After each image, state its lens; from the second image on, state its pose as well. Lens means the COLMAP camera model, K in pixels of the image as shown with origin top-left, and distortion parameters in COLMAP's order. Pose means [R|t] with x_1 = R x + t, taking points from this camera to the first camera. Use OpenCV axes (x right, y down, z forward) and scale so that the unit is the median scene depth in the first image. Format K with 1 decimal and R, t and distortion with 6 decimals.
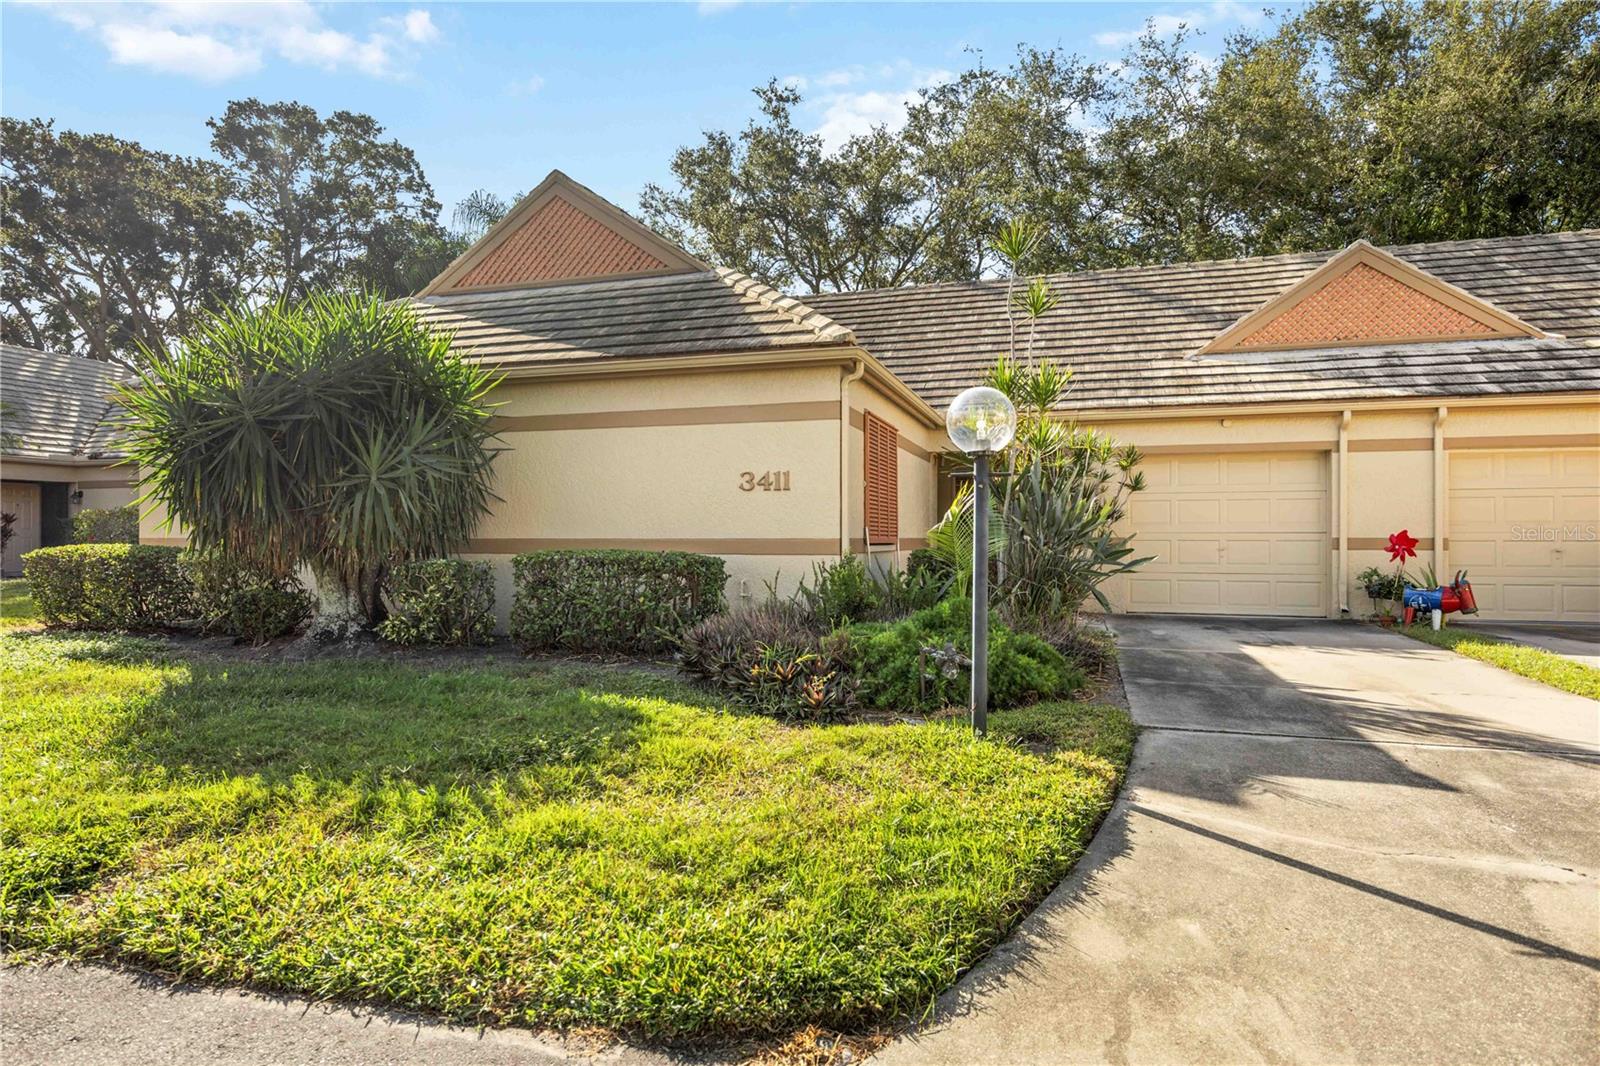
lens RADIAL K [[880.1, 0, 800.0], [0, 880.1, 533.0], [0, 0, 1]] dist [0.001102, -0.000977]
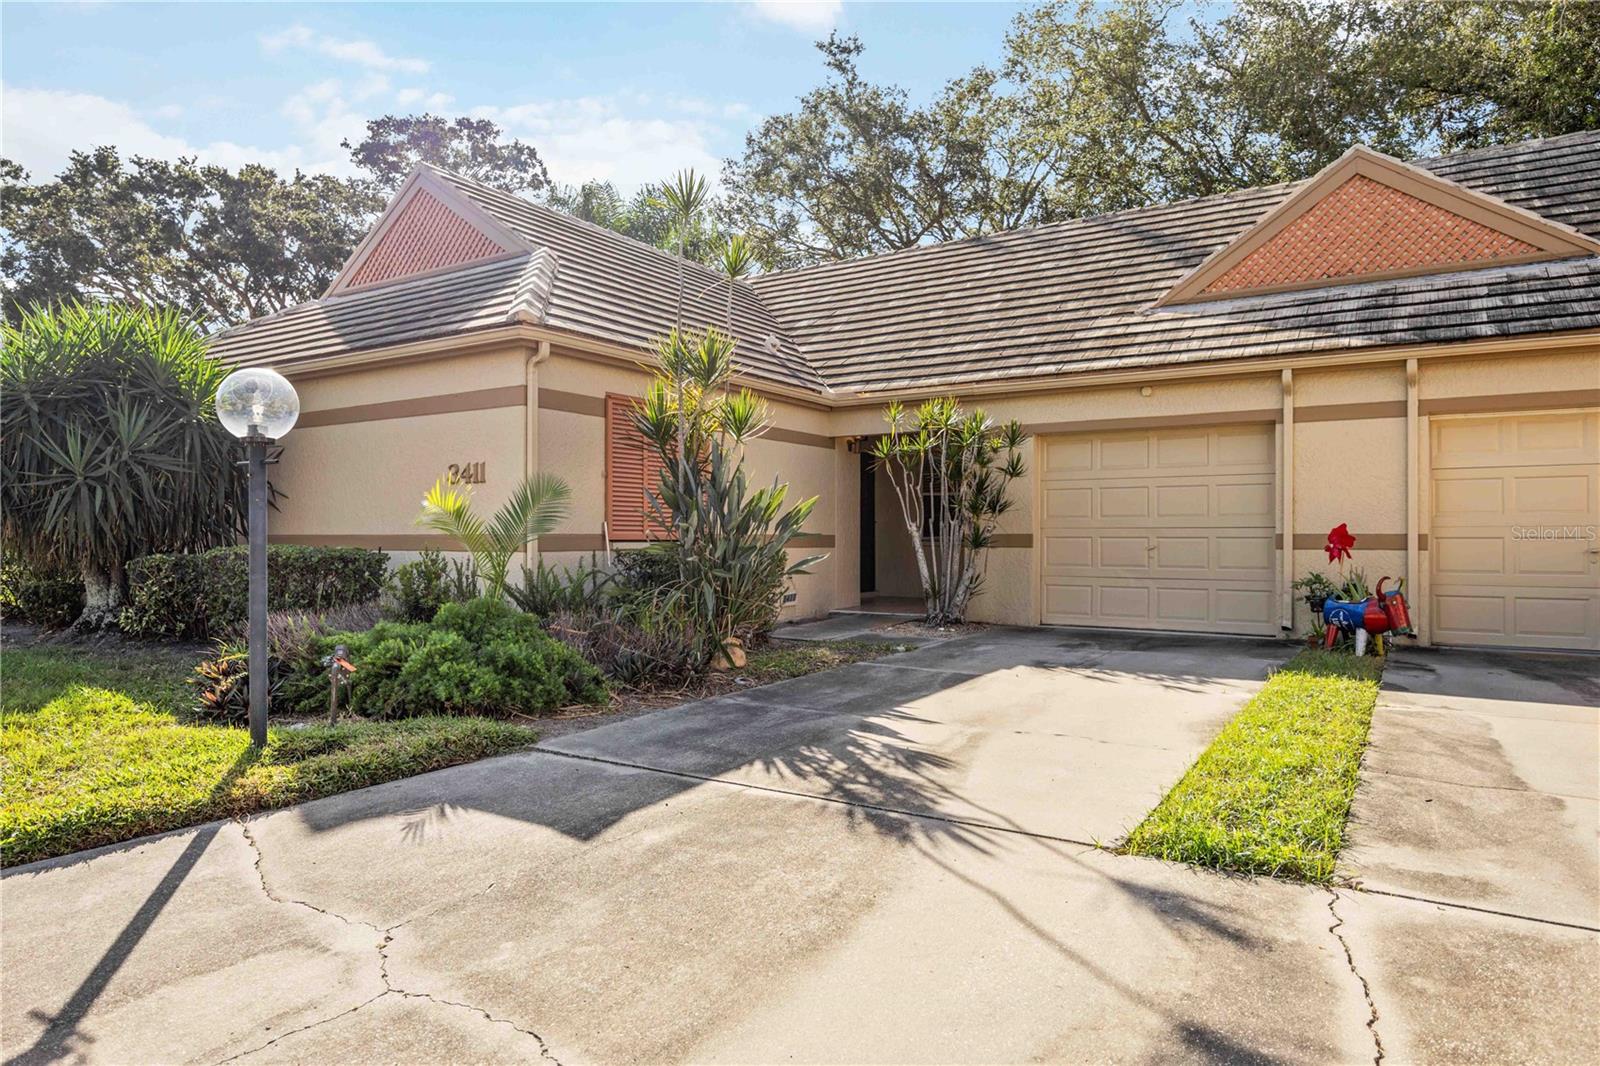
lens RADIAL K [[962.4, 0, 800.0], [0, 962.4, 533.0], [0, 0, 1]] dist [-0.000219, 0.000972]
pose [[0.965422, -0.001009, -0.260691, 0.423592], [0.001422, 0.999998, 0.001399, 0.003075], [0.260689, -0.001721, 0.965421, 0.071395]]
